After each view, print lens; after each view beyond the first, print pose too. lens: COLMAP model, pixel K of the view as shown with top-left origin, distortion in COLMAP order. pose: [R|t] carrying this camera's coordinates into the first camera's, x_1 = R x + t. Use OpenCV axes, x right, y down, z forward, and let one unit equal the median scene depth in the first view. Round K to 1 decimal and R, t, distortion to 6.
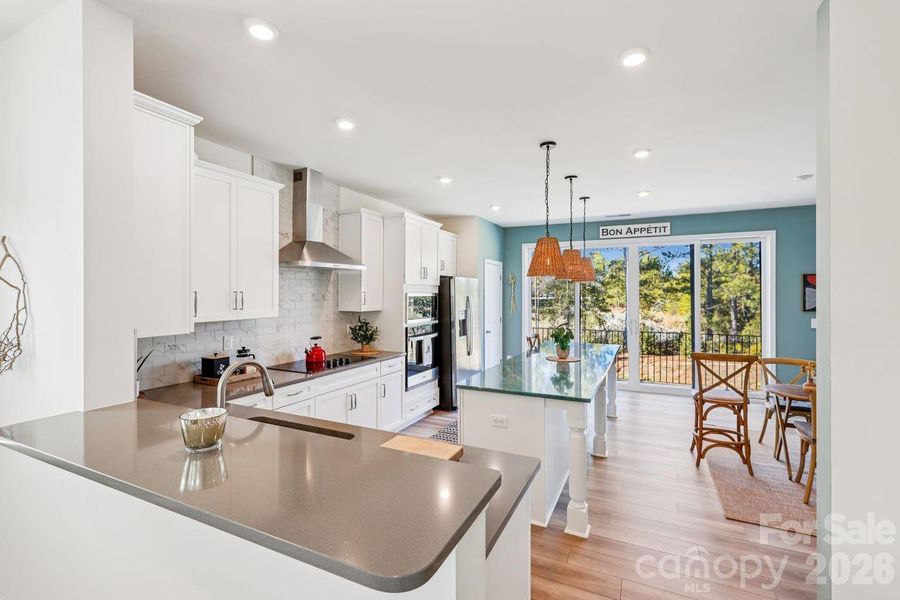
lens RADIAL K [[408.2, 0, 452.9], [0, 408.2, 294.4], [0, 0, 1]] dist [-0.001181, 0.000657]
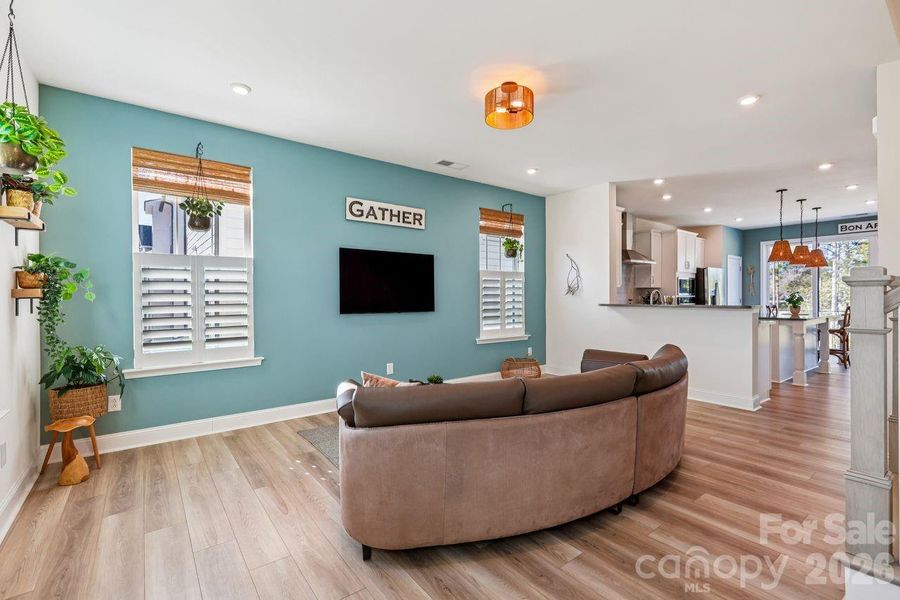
lens RADIAL K [[404.4, 0, 450.0], [0, 404.4, 296.8], [0, 0, 1]] dist [0.000509, 0.000776]
pose [[0.889379, -0.002488, -0.457164, -0.188586], [0.001516, 0.999996, -0.002491, 0.083087], [0.457169, 0.001522, 0.889379, -0.931379]]
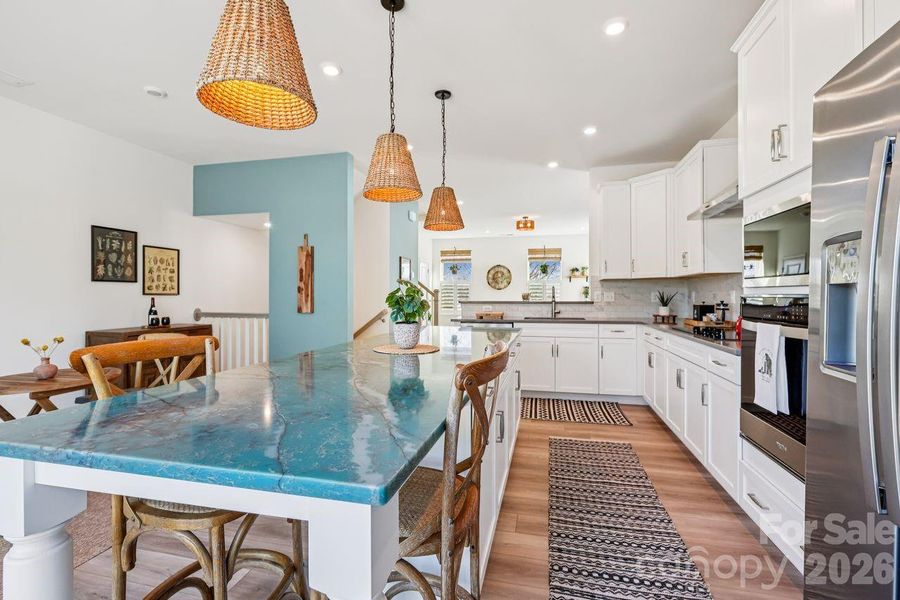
lens RADIAL K [[404.4, 0, 450.0], [0, 404.4, 296.8], [0, 0, 1]] dist [0.000509, 0.000776]
pose [[-0.978467, -0.000250, -0.206405, 0.294259], [-0.002184, 0.999956, 0.009141, 0.079874], [0.206393, 0.009395, -0.978424, 1.379100]]
